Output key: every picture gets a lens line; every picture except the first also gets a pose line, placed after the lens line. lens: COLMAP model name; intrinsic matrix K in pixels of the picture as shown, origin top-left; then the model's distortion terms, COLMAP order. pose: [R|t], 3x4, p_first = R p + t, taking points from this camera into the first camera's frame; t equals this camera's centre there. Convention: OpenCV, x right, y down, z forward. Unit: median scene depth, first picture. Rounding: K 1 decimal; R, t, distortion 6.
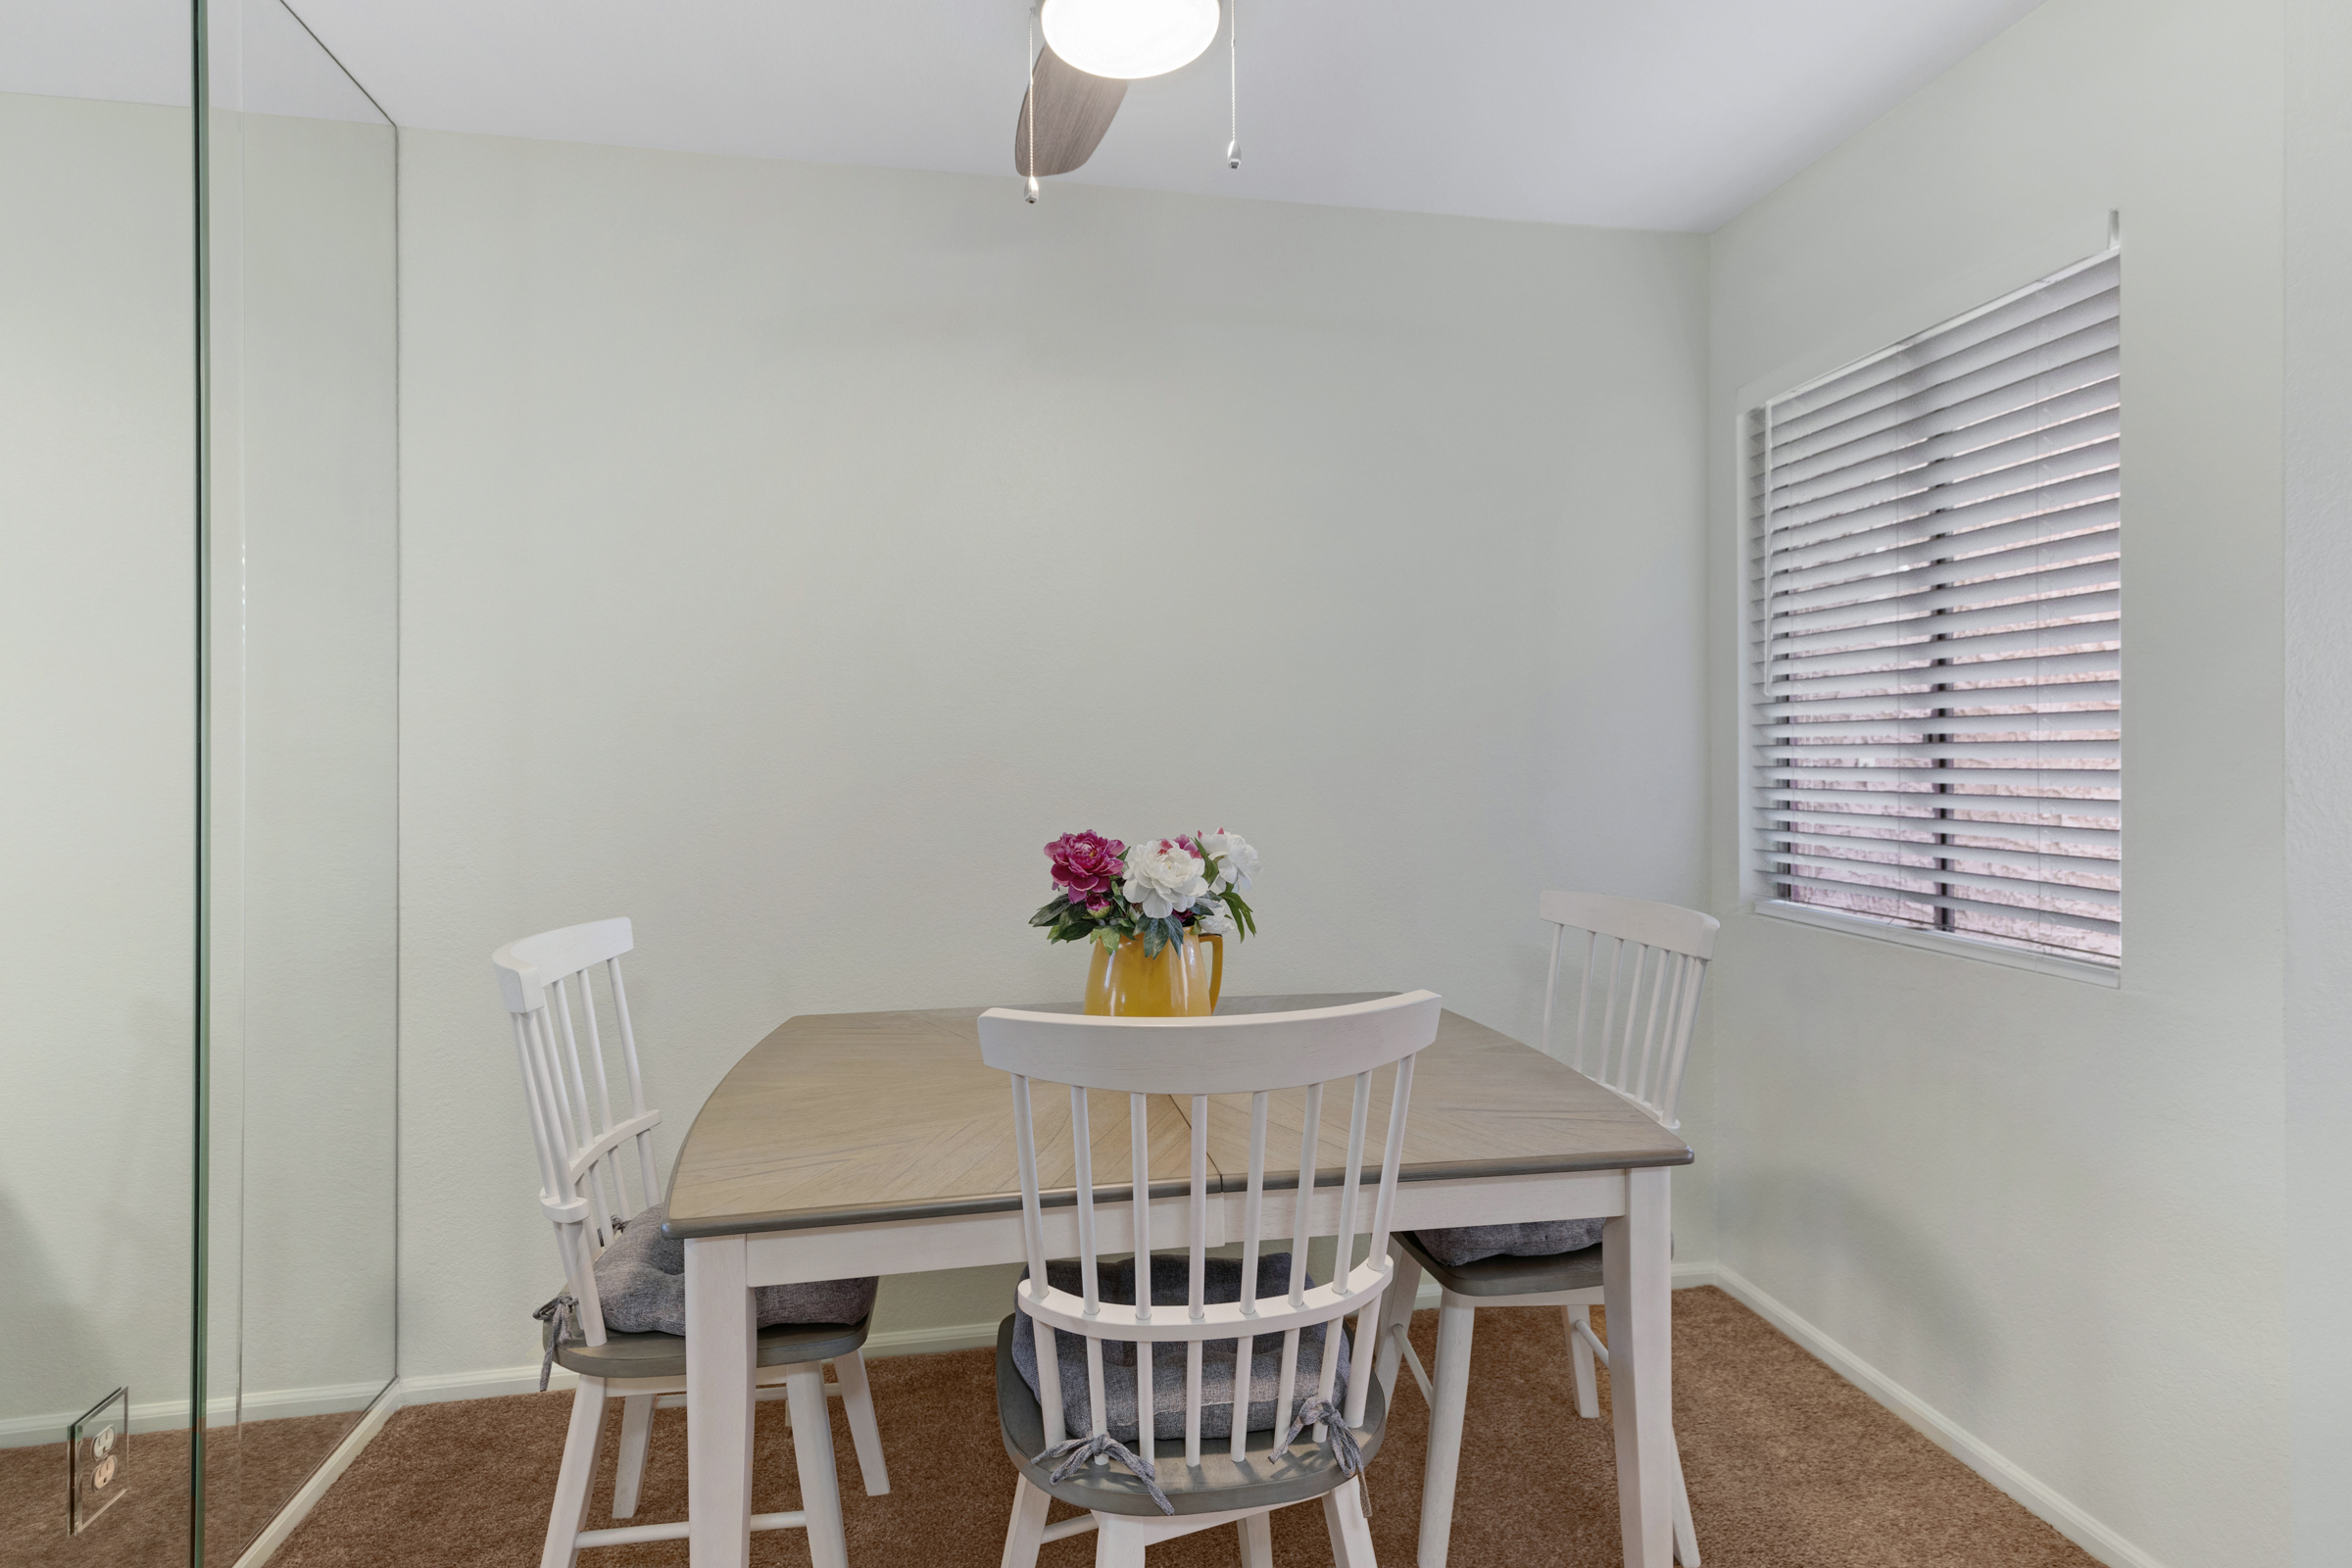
lens RADIAL K [[1361.7, 0, 1179.1], [0, 1361.7, 790.3], [0, 0, 1]] dist [0.033890, 0.000168]
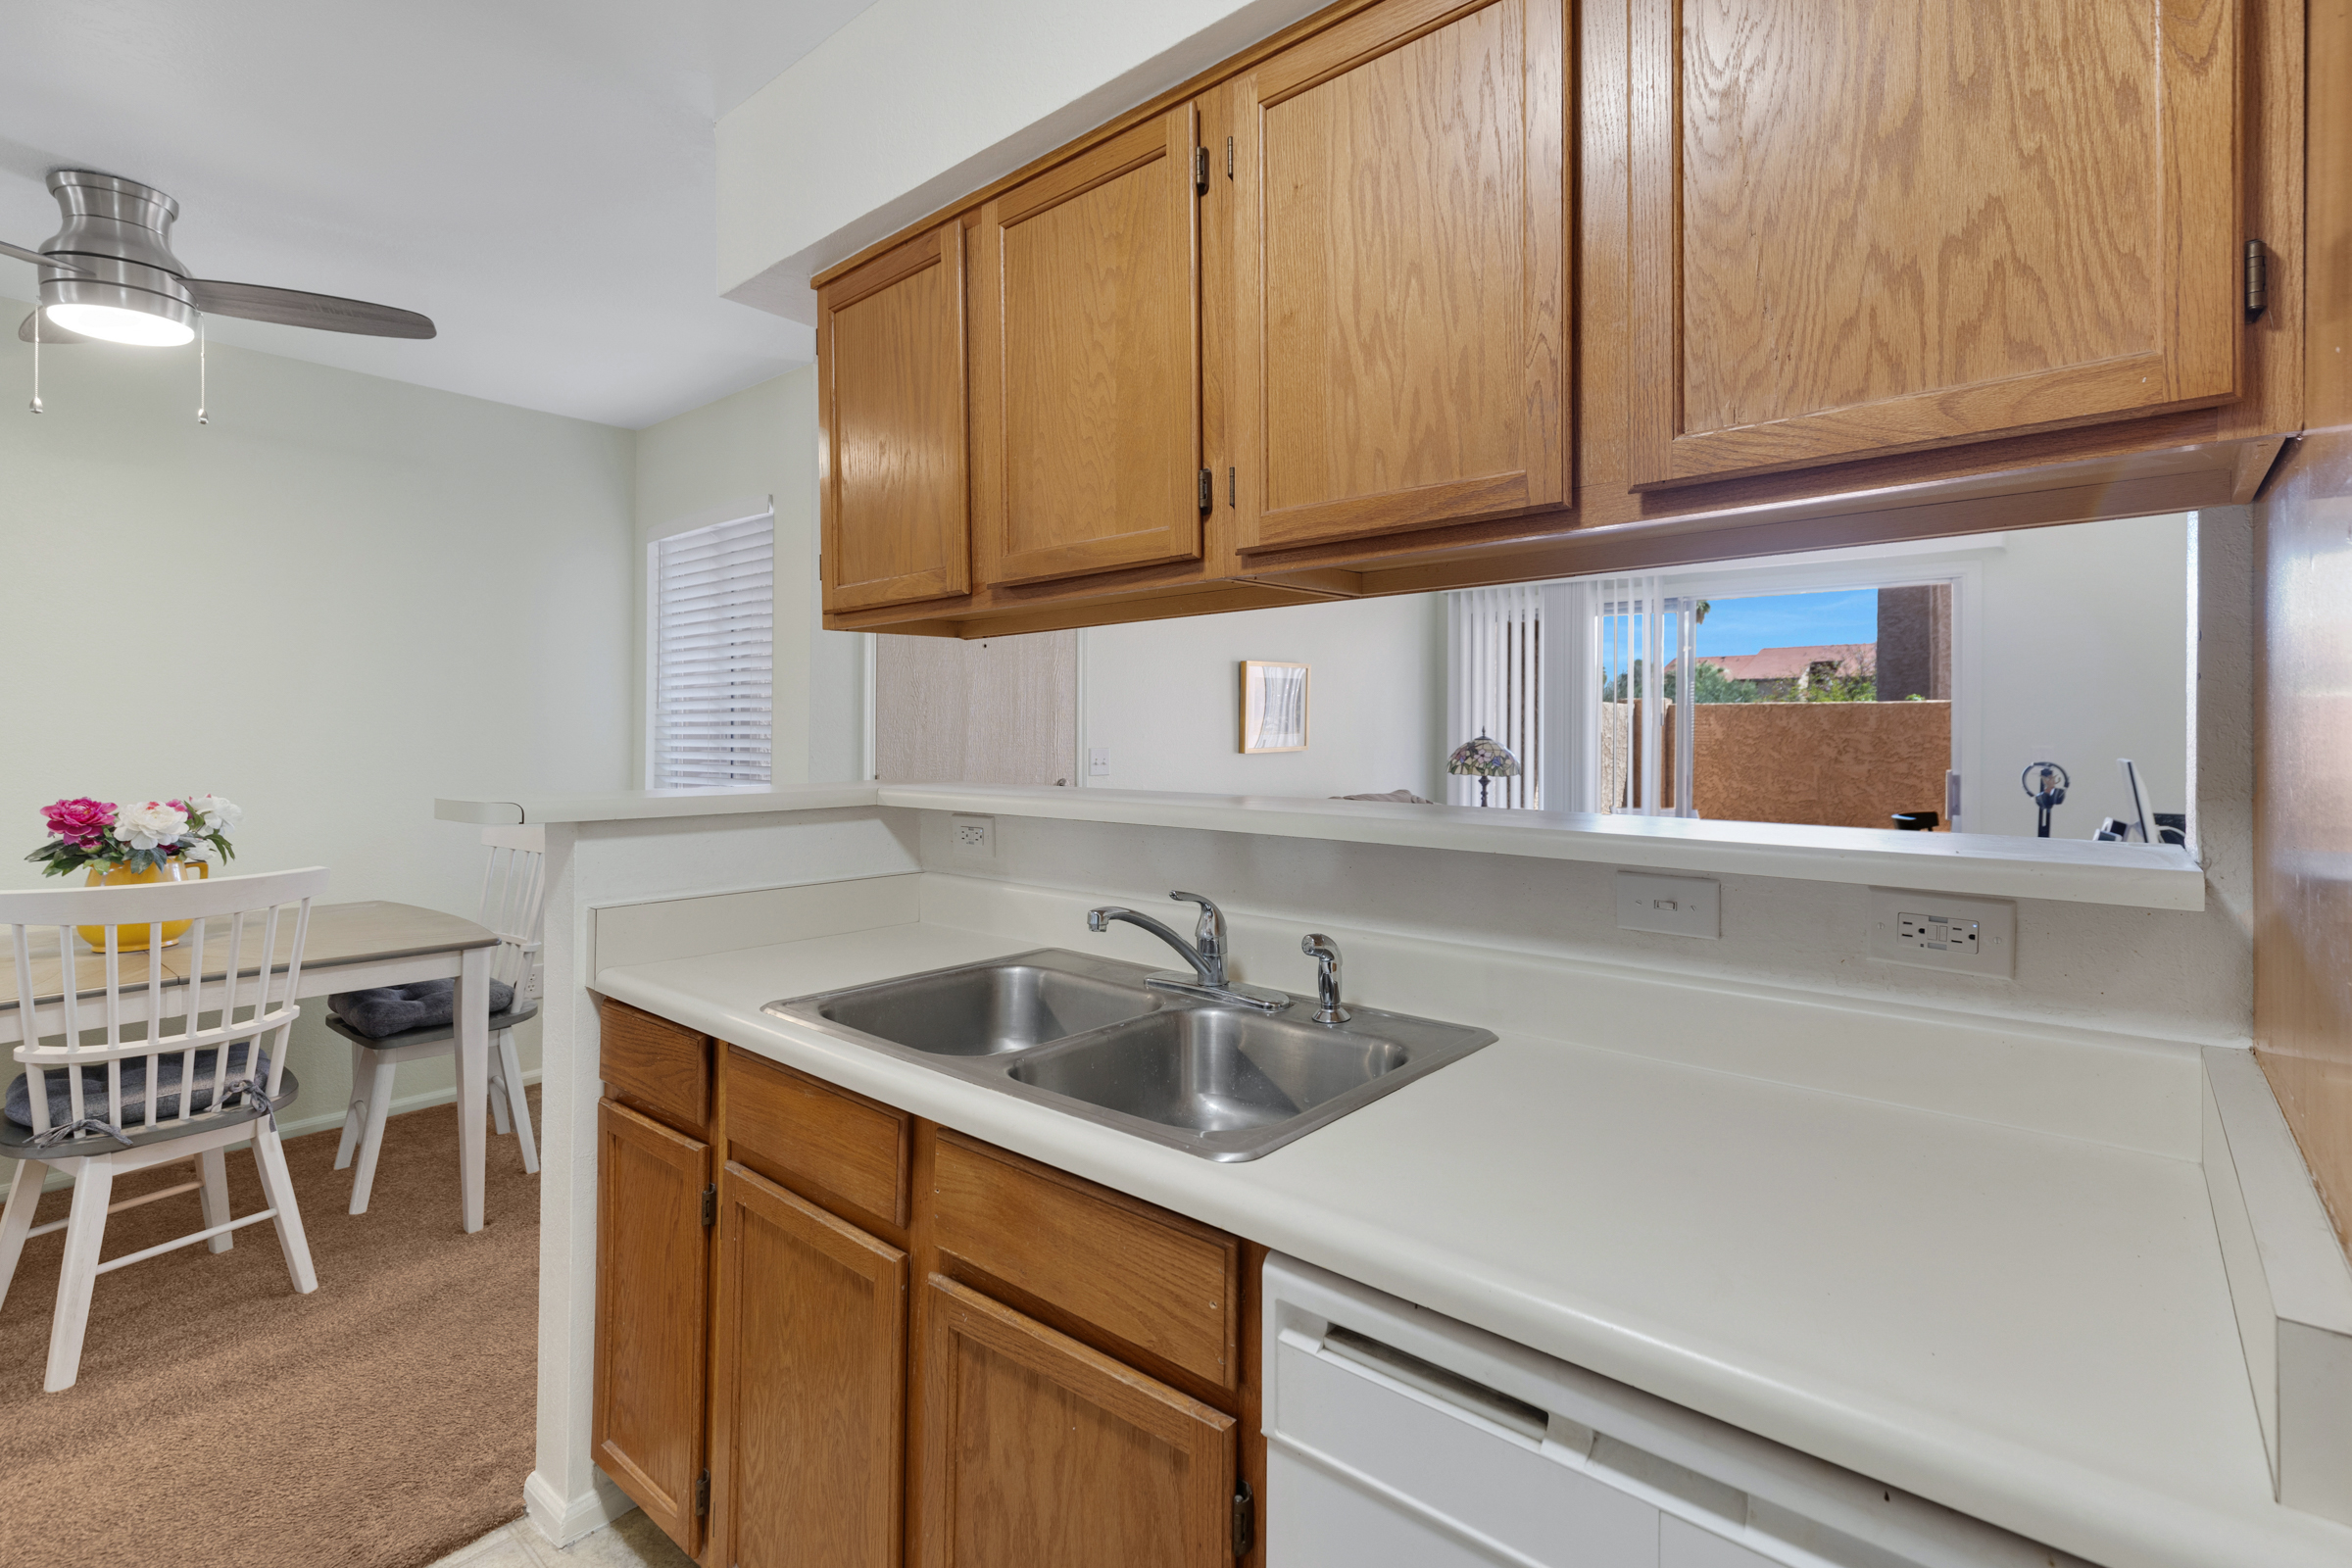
lens RADIAL K [[1076.5, 0, 1180.5], [0, 1076.5, 723.6], [0, 0, 1]] dist [0.017856, -0.000443]
pose [[0.761292, 0.007597, 0.648365, 0.075917], [0.017721, 0.999314, -0.032516, 0.008612], [-0.648167, 0.036244, 0.760635, -0.766892]]
